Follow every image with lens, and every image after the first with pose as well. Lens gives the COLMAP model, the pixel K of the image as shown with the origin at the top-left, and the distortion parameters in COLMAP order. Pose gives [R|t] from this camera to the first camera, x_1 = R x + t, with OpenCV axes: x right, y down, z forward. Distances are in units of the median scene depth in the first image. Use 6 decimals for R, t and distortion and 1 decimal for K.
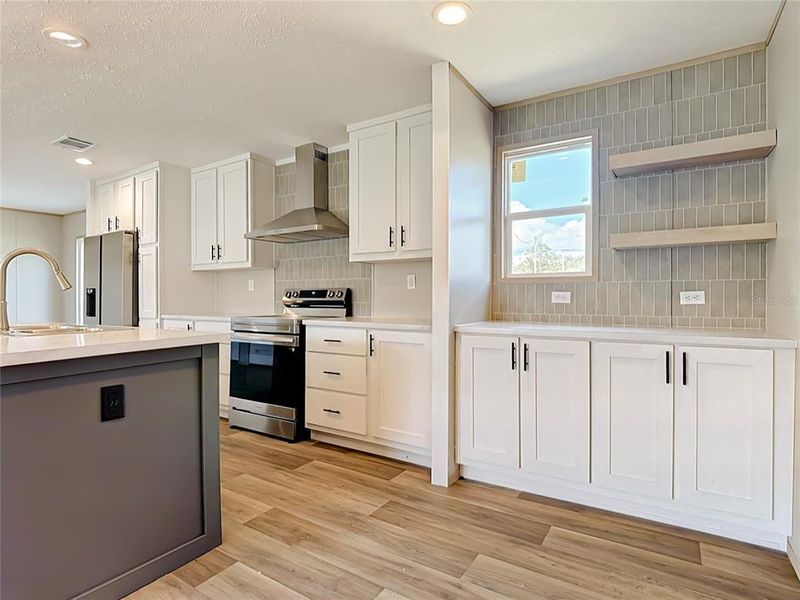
lens RADIAL K [[421.8, 0, 403.8], [0, 421.8, 300.7], [0, 0, 1]] dist [-0.009043, -0.004880]
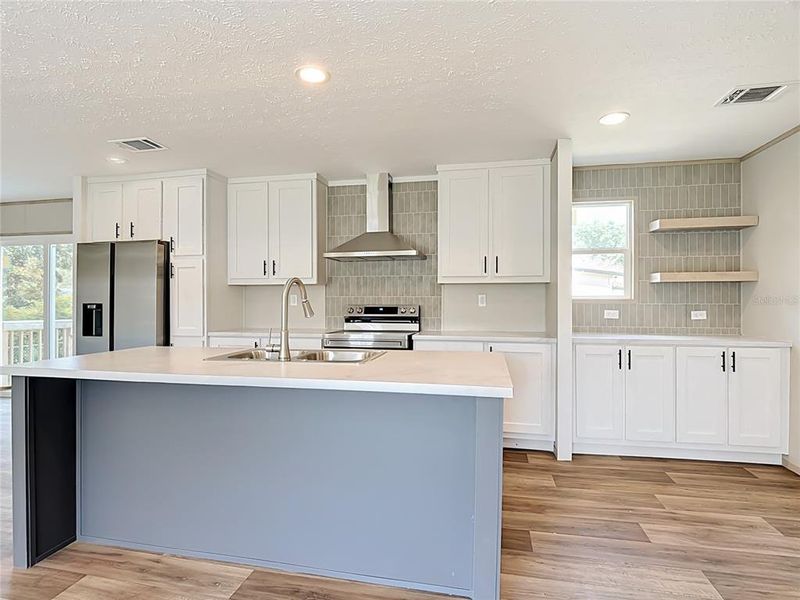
lens RADIAL K [[421.8, 0, 393.7], [0, 421.8, 299.2], [0, 0, 1]] dist [-0.009043, -0.004880]
pose [[0.936417, 0.001076, 0.350889, -0.780127], [0.002361, 0.999953, -0.009367, -0.046291], [-0.350882, 0.009600, 0.936370, -0.039688]]
